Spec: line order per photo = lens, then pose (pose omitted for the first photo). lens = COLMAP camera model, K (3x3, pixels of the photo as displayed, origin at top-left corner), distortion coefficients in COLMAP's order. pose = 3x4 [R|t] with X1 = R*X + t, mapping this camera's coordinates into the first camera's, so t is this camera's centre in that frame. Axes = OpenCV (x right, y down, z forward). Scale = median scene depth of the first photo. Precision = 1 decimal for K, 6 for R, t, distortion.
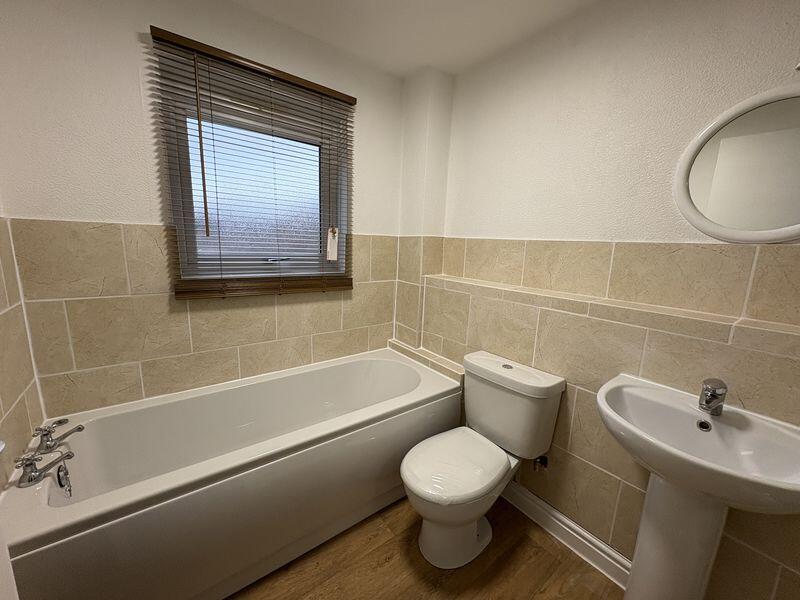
lens RADIAL K [[316.0, 0, 400.5], [0, 316.0, 298.5], [0, 0, 1]] dist [0.000097, -0.000048]
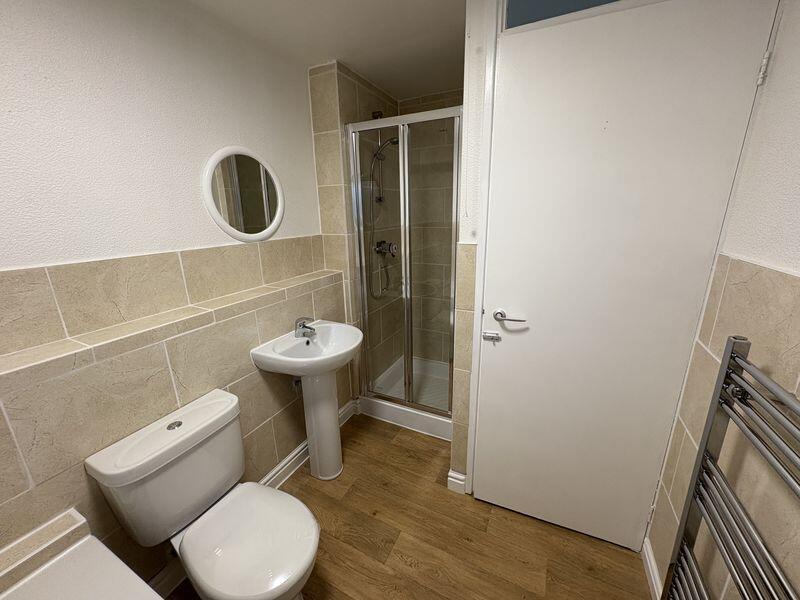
lens RADIAL K [[316.0, 0, 398.6], [0, 316.0, 297.9], [0, 0, 1]] dist [0.000097, -0.000048]
pose [[-0.448379, -0.267973, 0.852729, -0.551260], [0.158034, 0.915207, 0.370704, -0.308654], [-0.879762, 0.300977, -0.368010, 0.799491]]
